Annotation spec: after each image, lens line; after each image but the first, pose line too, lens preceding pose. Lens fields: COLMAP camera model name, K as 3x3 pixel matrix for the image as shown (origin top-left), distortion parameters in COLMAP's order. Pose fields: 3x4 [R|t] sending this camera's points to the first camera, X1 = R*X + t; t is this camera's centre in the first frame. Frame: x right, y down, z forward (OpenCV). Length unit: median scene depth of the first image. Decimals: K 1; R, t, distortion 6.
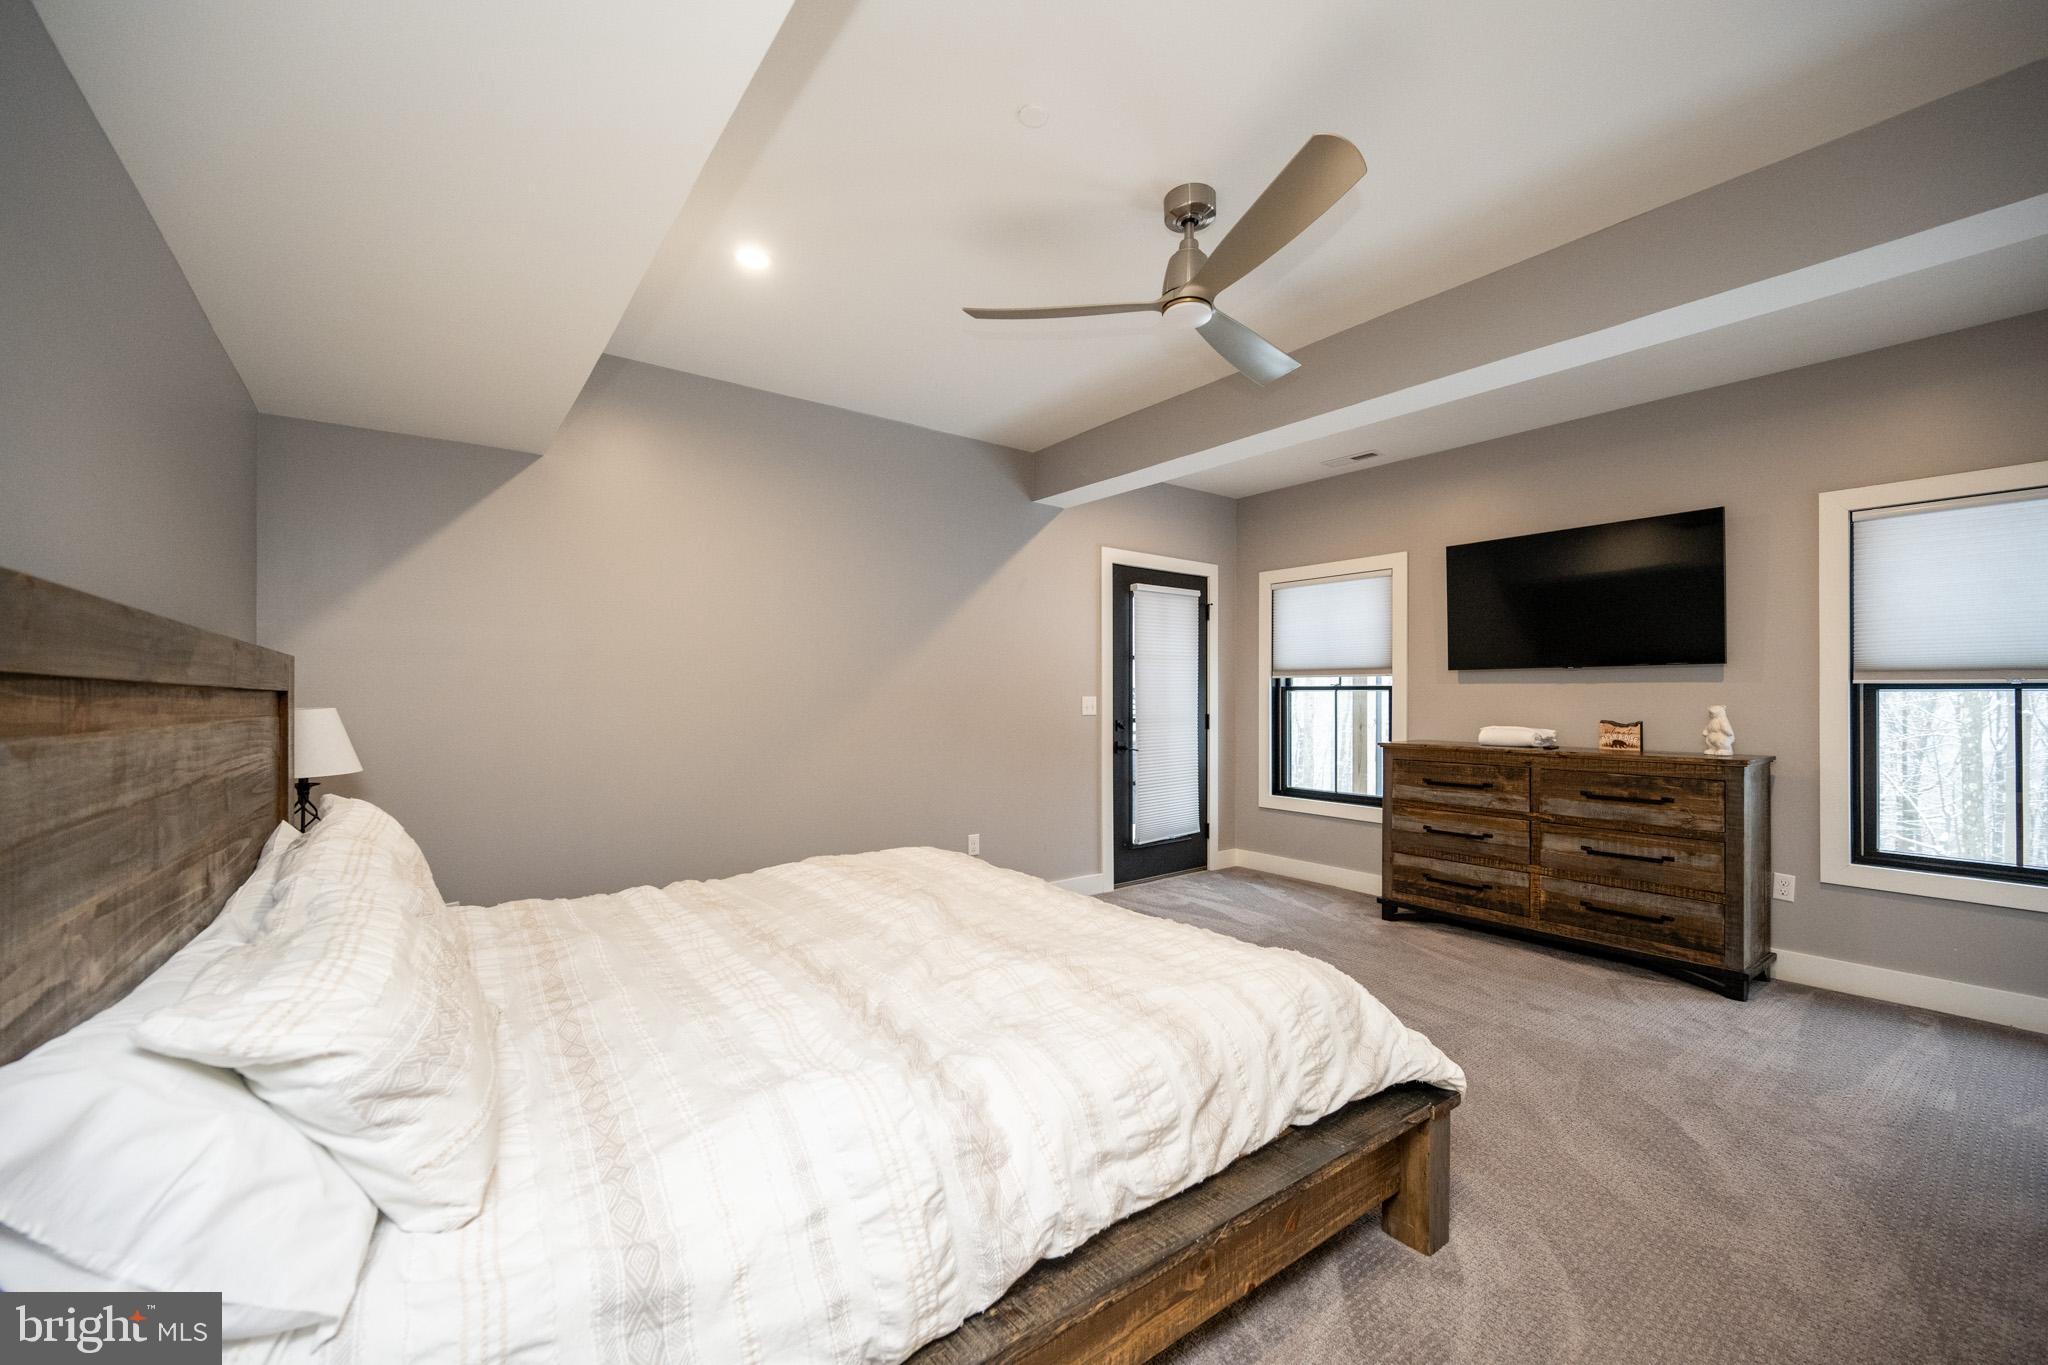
lens RADIAL K [[819.5, 0, 1037.3], [0, 819.5, 678.9], [0, 0, 1]] dist [-0.001156, -0.000066]
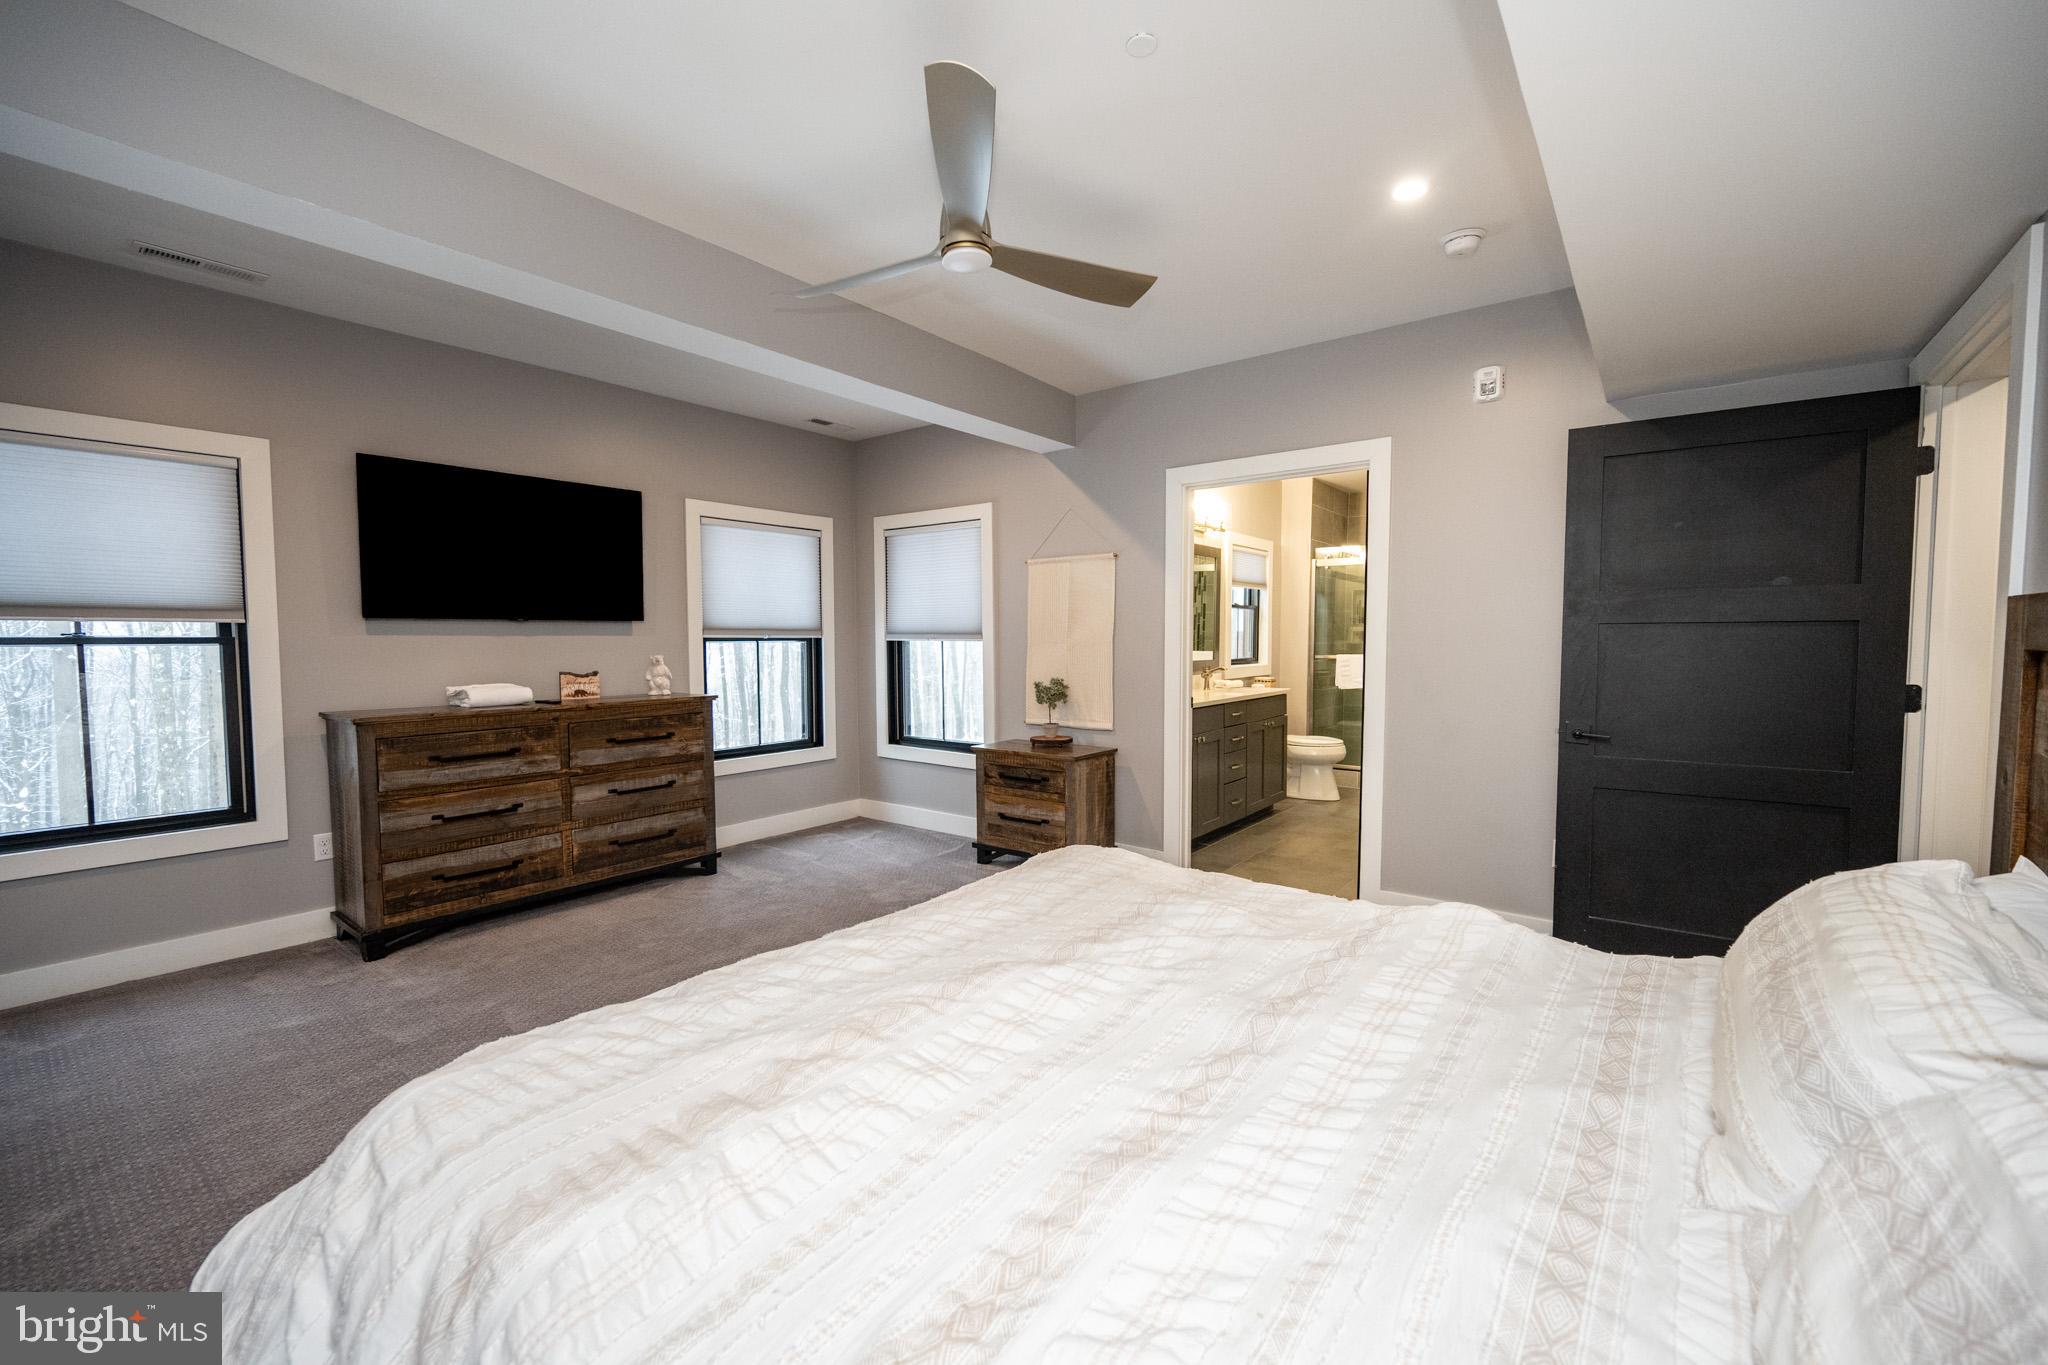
lens RADIAL K [[819.5, 0, 1037.3], [0, 819.5, 678.9], [0, 0, 1]] dist [-0.001156, -0.000066]
pose [[-0.254548, -0.054091, 0.965546, -0.476194], [-0.019658, 0.998518, 0.050756, -0.005107], [-0.966860, -0.006061, -0.255234, 0.704615]]
